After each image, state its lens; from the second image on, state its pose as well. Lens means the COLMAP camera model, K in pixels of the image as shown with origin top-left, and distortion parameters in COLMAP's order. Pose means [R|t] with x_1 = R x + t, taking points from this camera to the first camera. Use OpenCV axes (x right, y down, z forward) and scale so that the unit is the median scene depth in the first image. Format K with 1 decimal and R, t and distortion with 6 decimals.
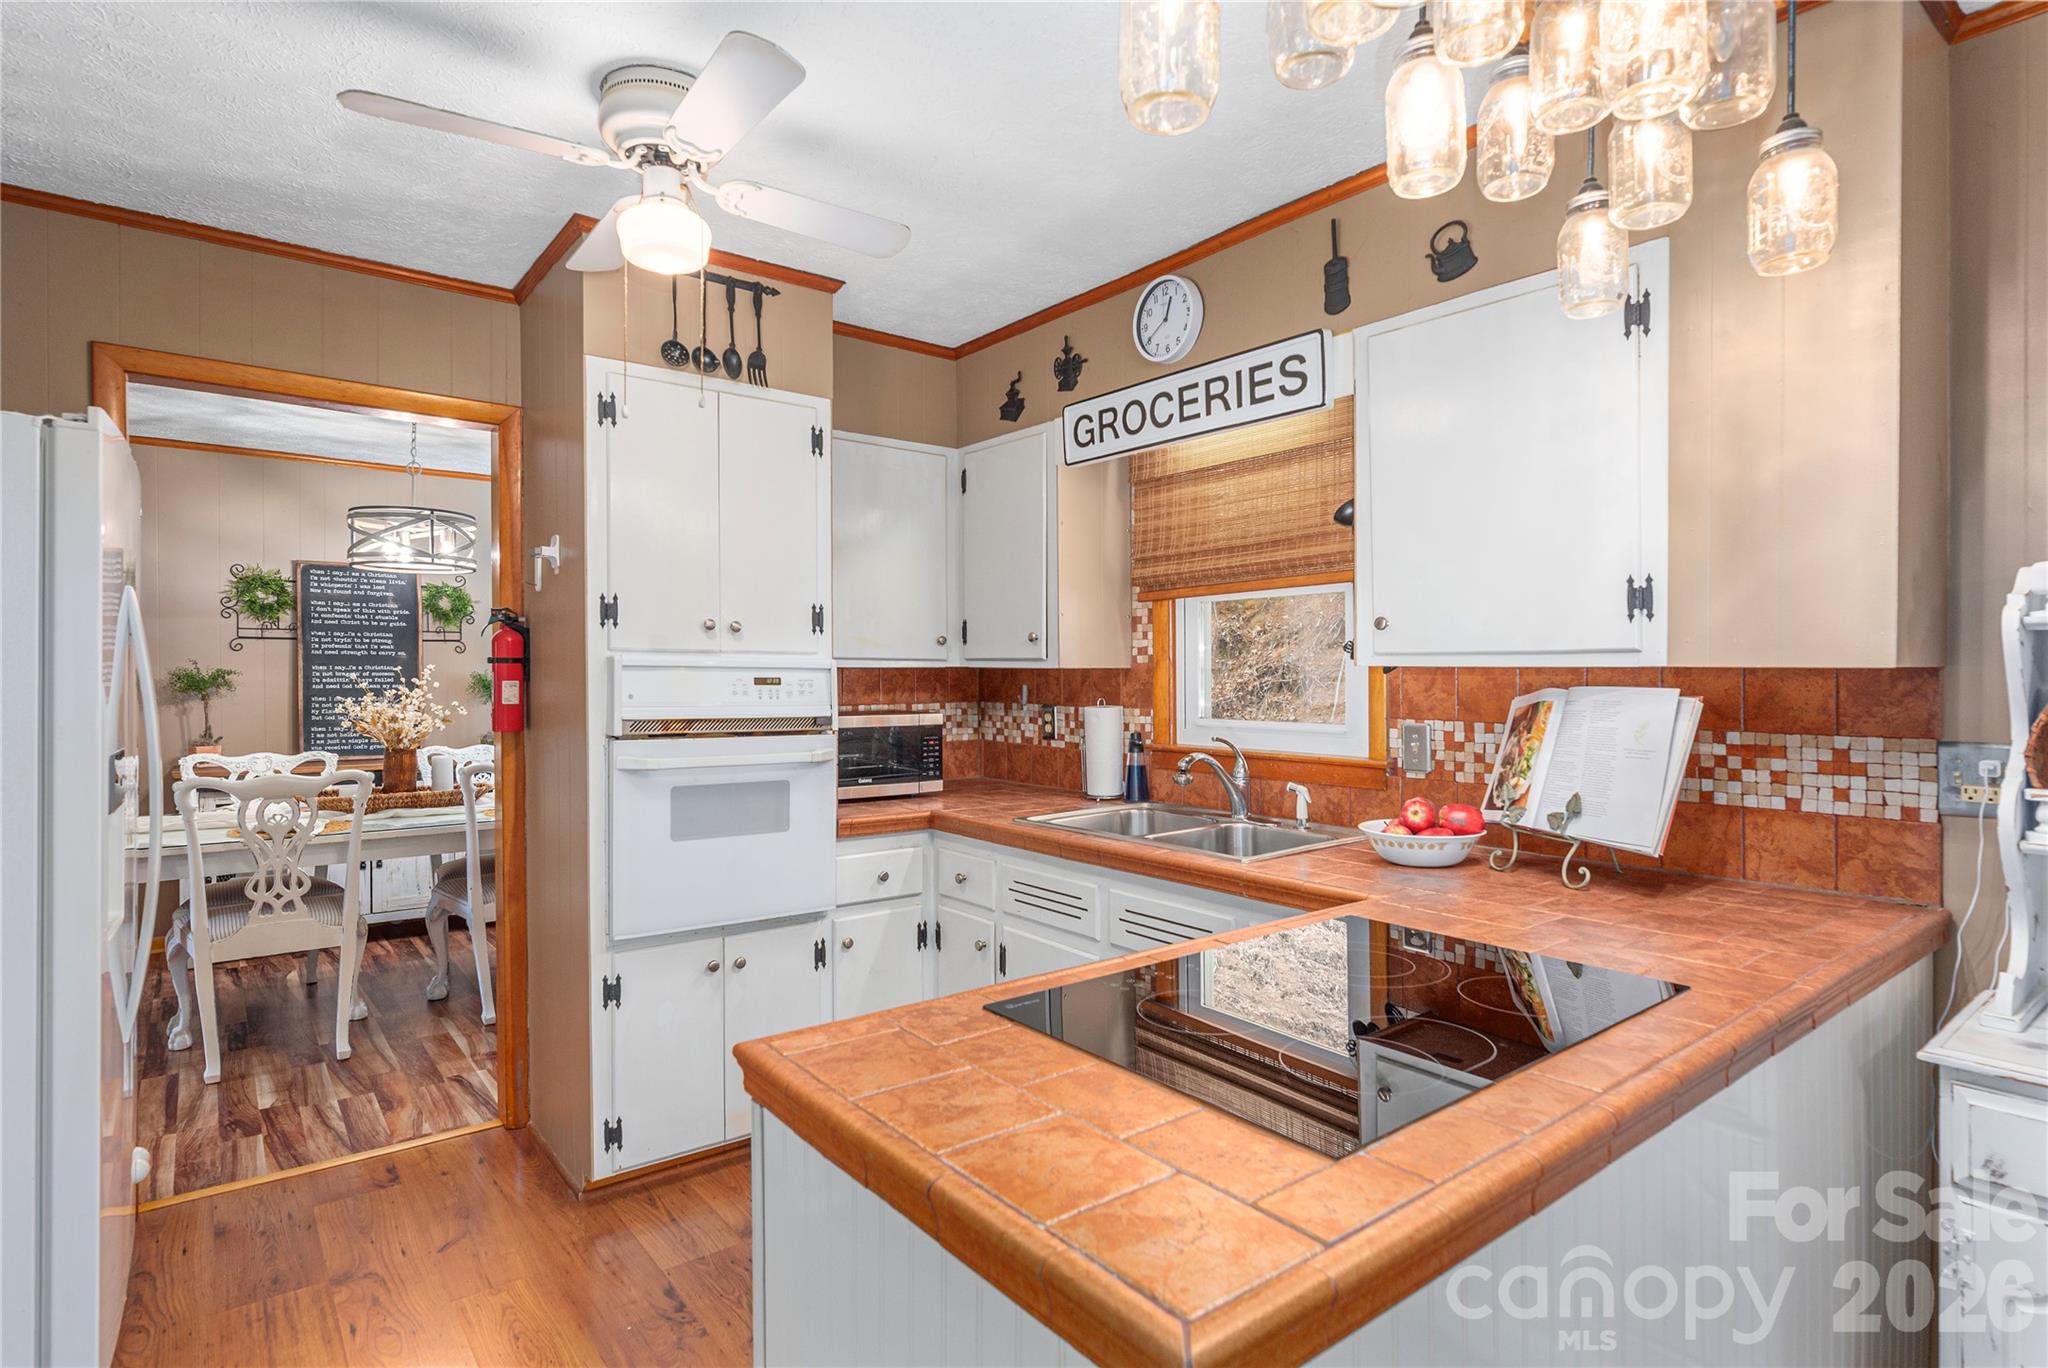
lens RADIAL K [[1081.6, 0, 1044.8], [0, 1081.6, 699.7], [0, 0, 1]] dist [-0.003602, -0.000575]
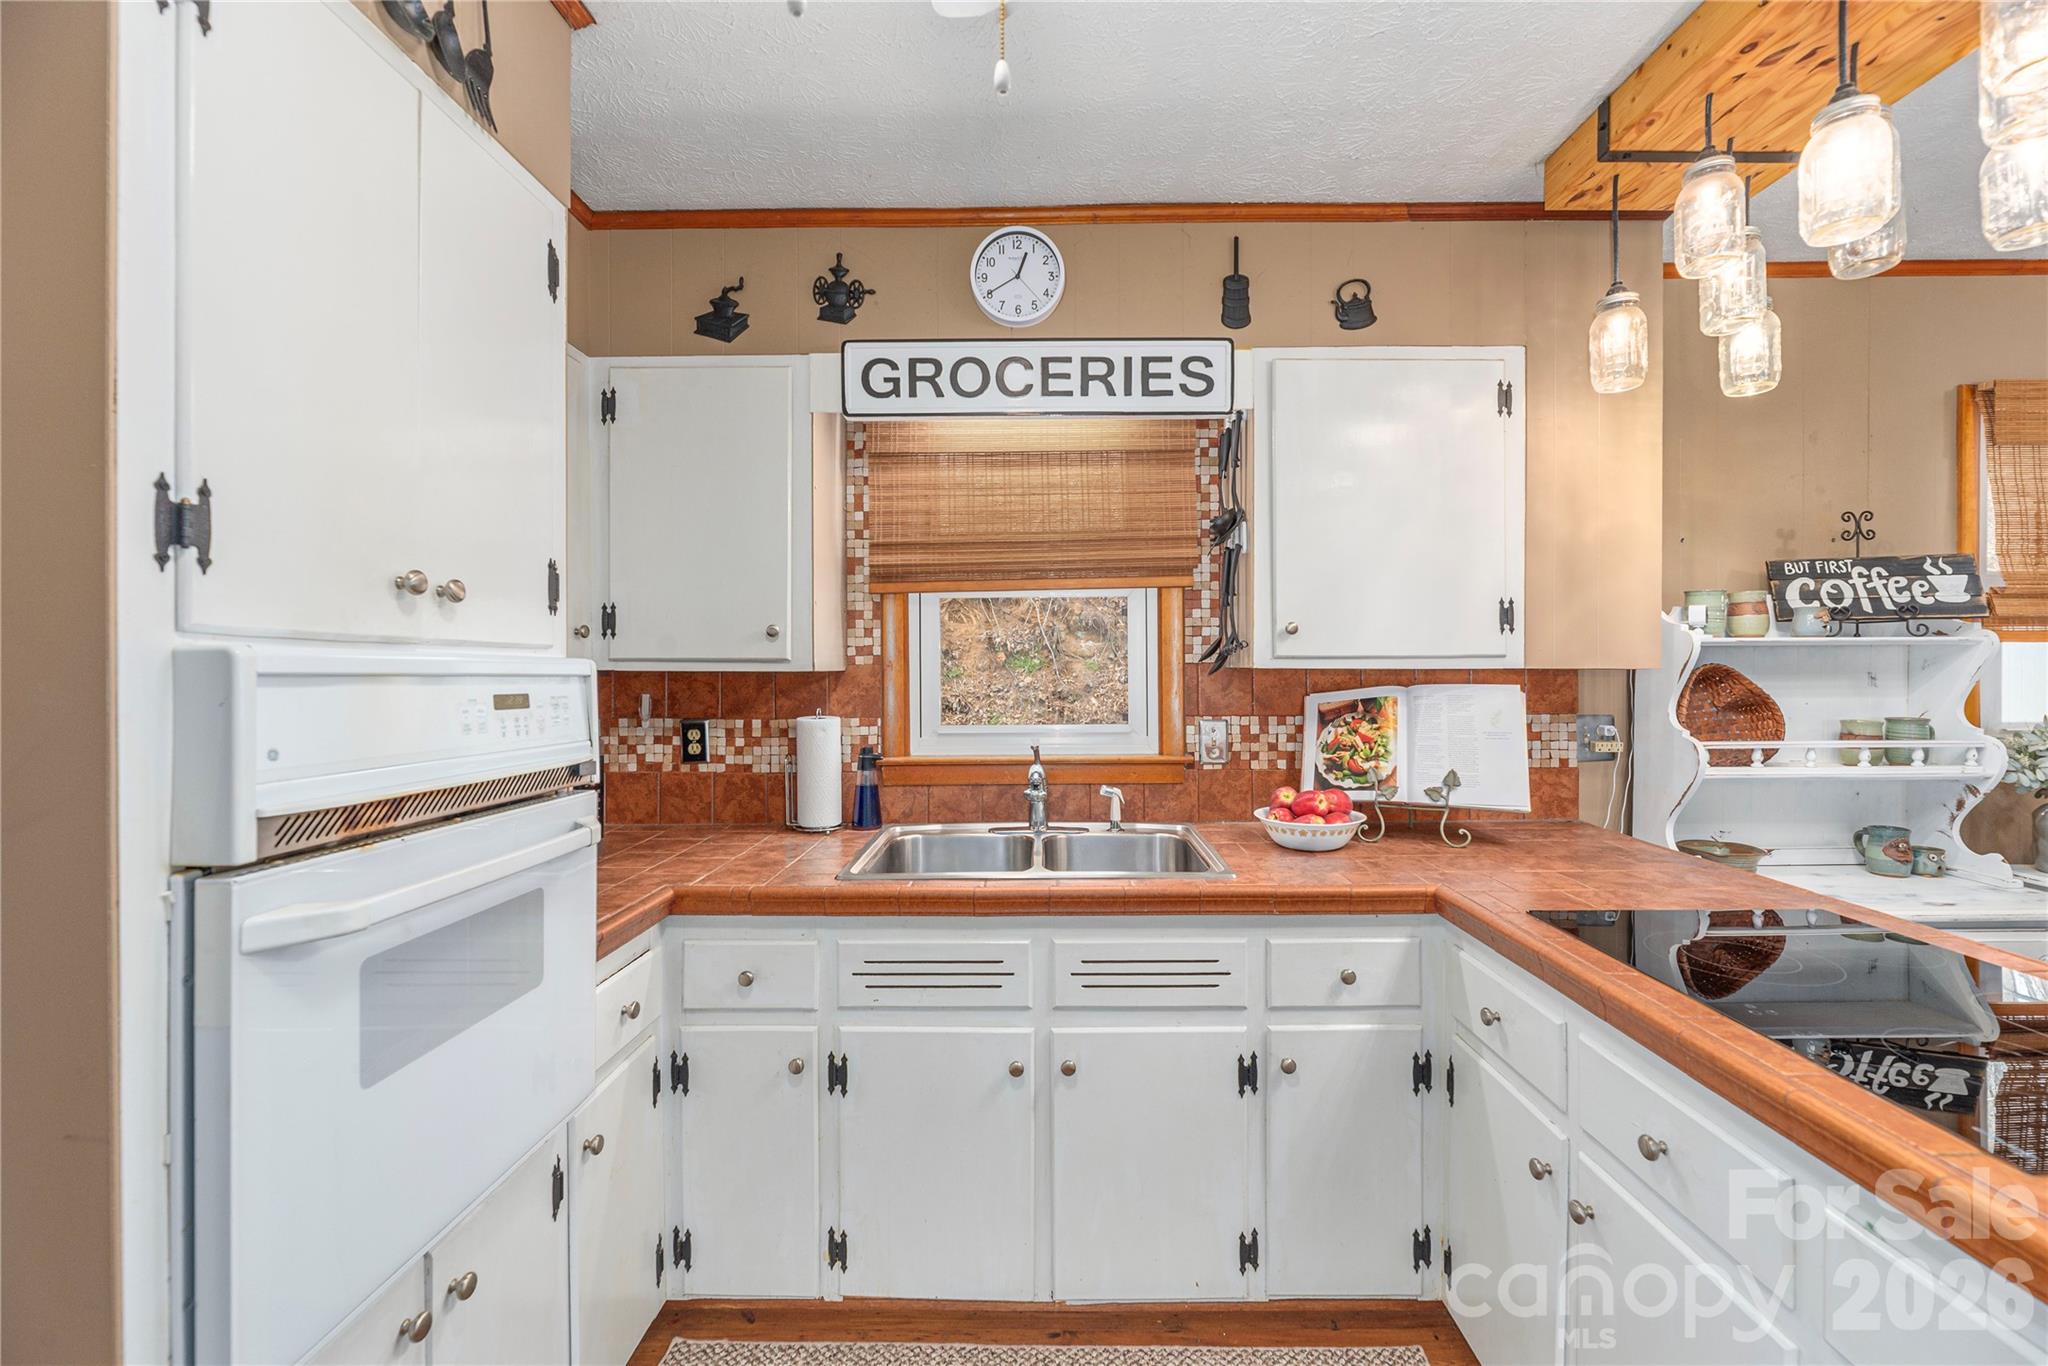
lens RADIAL K [[850.0, 0, 1056.8], [0, 850.0, 672.8], [0, 0, 1]] dist [-0.004106, 0.000799]
pose [[0.622314, -0.007953, 0.782727, -0.427586], [0.025630, 0.999619, -0.010220, -0.020880], [-0.782348, 0.026422, 0.622281, 0.571374]]
